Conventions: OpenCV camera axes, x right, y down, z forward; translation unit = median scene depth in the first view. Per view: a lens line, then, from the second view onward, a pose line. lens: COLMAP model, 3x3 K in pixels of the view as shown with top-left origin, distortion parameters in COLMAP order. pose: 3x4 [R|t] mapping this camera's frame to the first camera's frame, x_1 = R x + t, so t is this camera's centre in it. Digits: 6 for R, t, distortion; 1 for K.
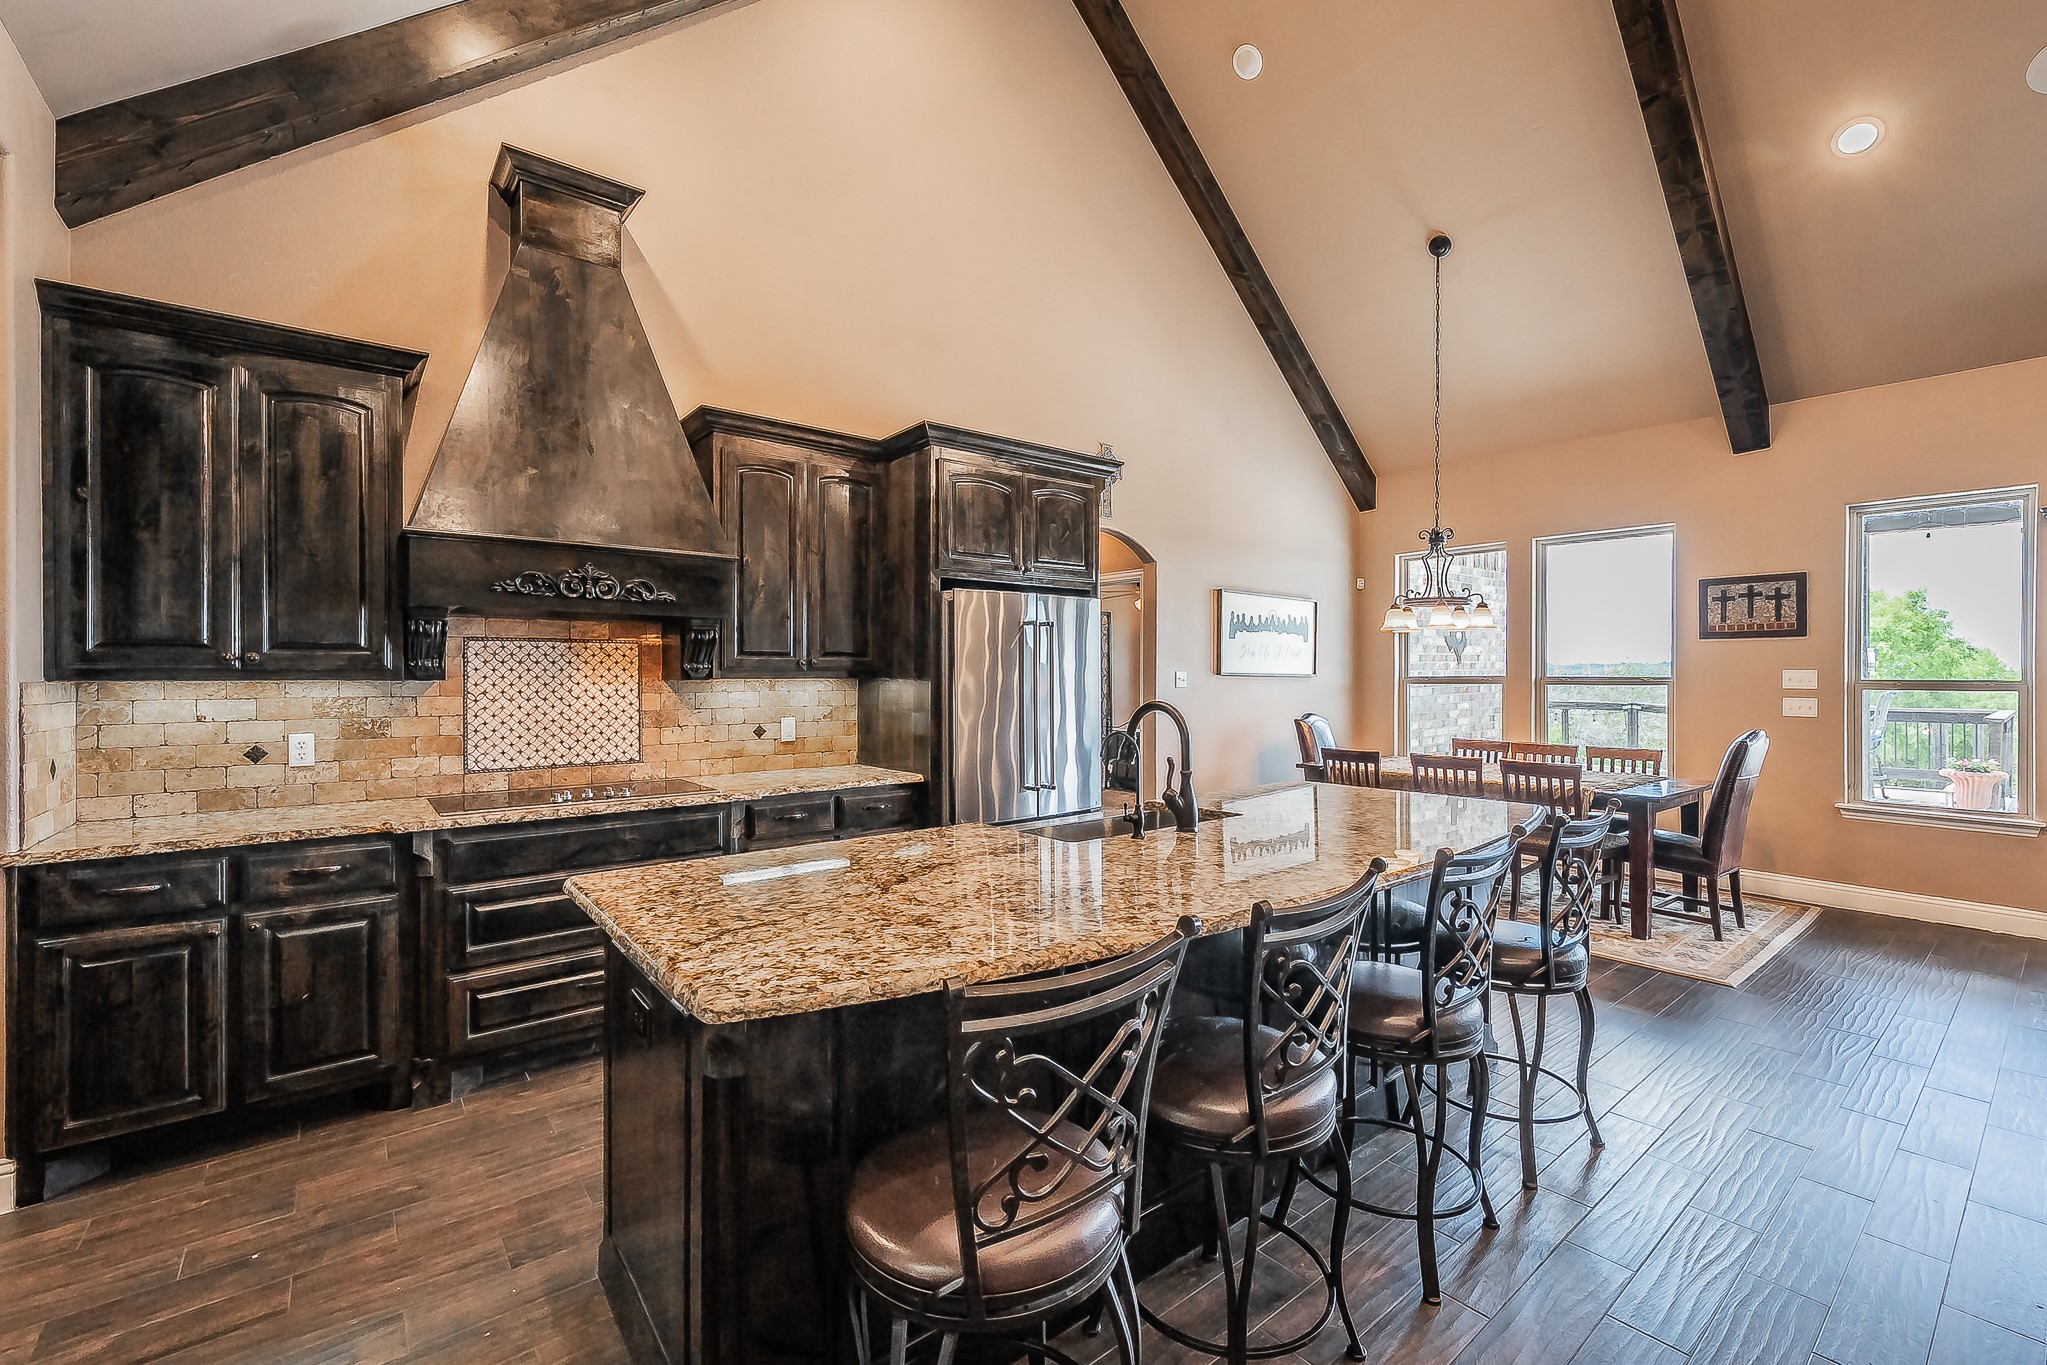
lens RADIAL K [[862.7, 0, 1034.6], [0, 862.7, 676.0], [0, 0, 1]] dist [0.001561, -0.000160]
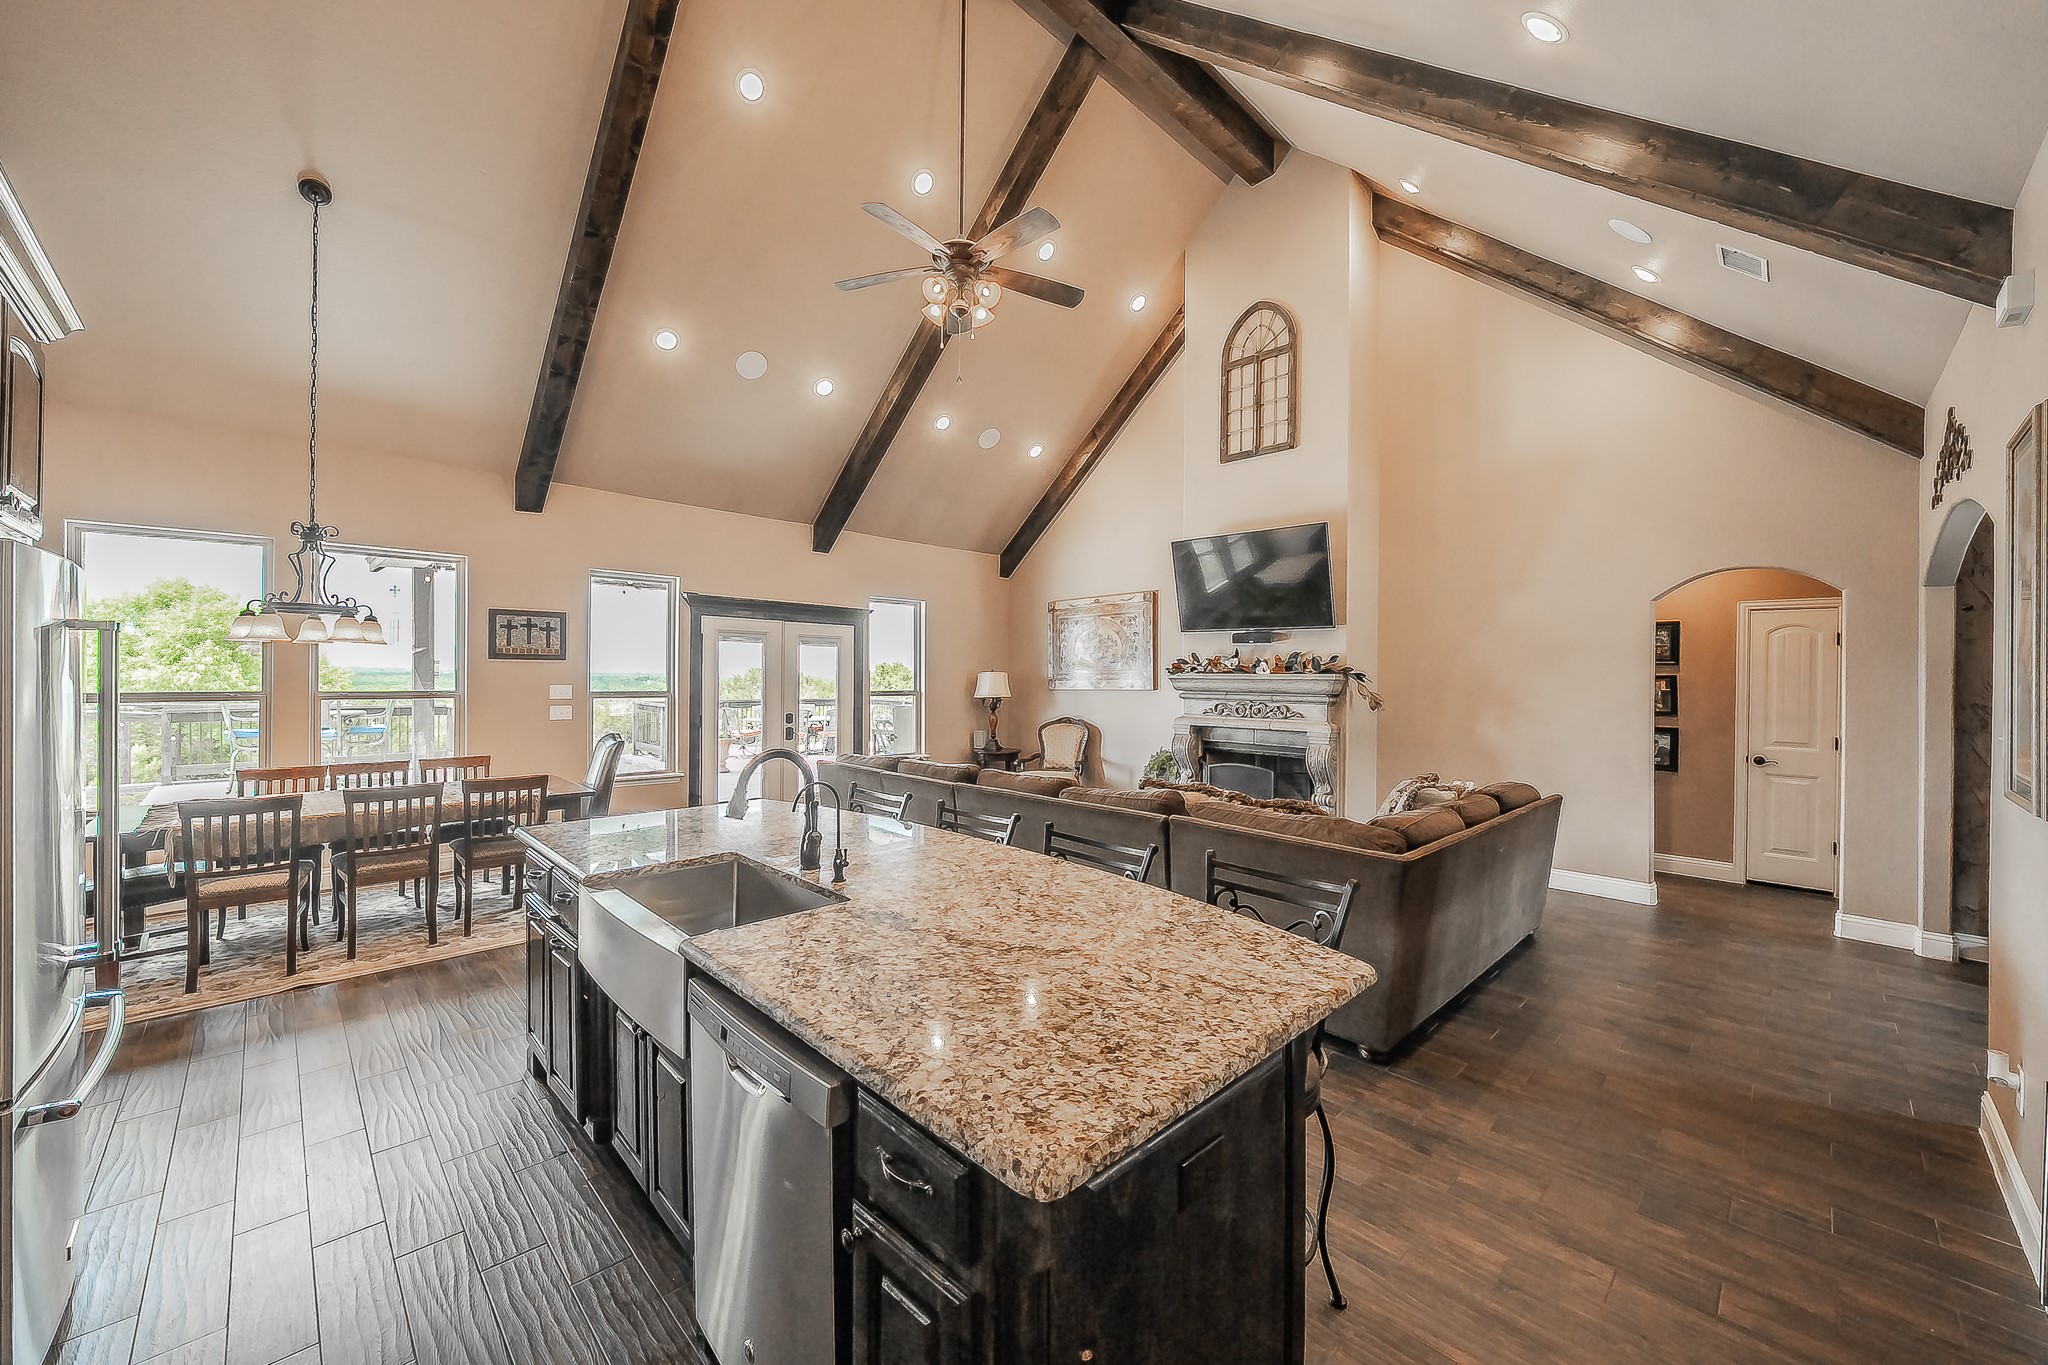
lens RADIAL K [[766.1, 0, 1025.6], [0, 766.1, 676.1], [0, 0, 1]] dist [0.001545, -0.000073]
pose [[-0.090671, -0.002504, 0.995878, -0.614711], [-0.007713, 0.999969, 0.001812, -0.047176], [-0.995851, -0.007517, -0.090688, 0.643480]]
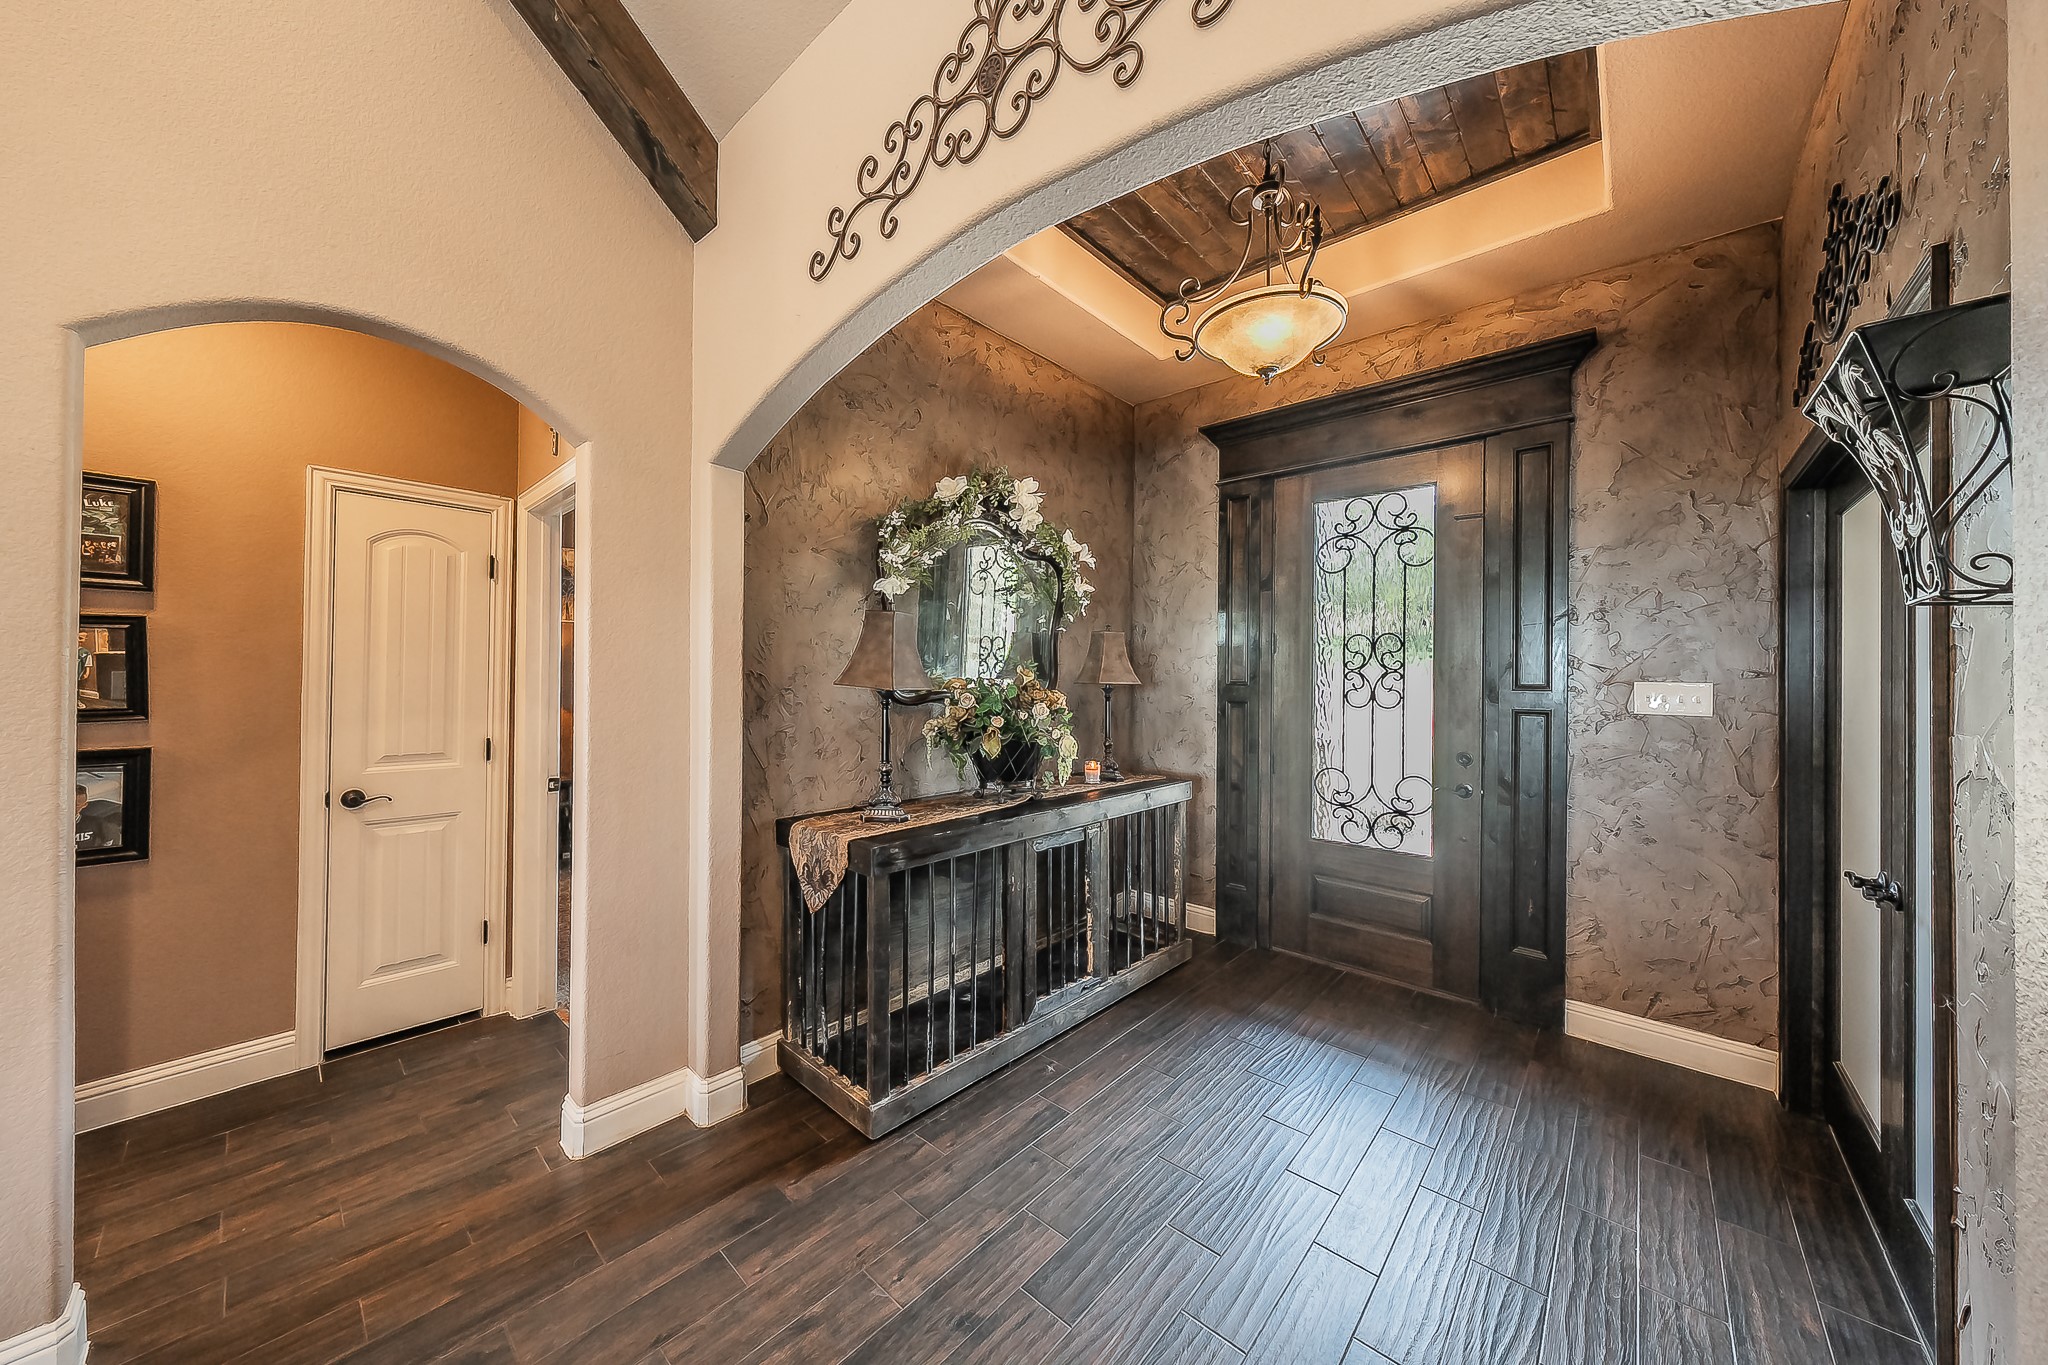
lens RADIAL K [[689.0, 0, 1024.4], [0, 689.0, 673.4], [0, 0, 1]] dist [-0.001372, -0.000097]
pose [[-0.987340, -0.011663, -0.158191, 0.391915], [-0.011216, 0.999930, -0.003720, -0.008616], [0.158224, -0.001899, -0.987401, -0.337418]]
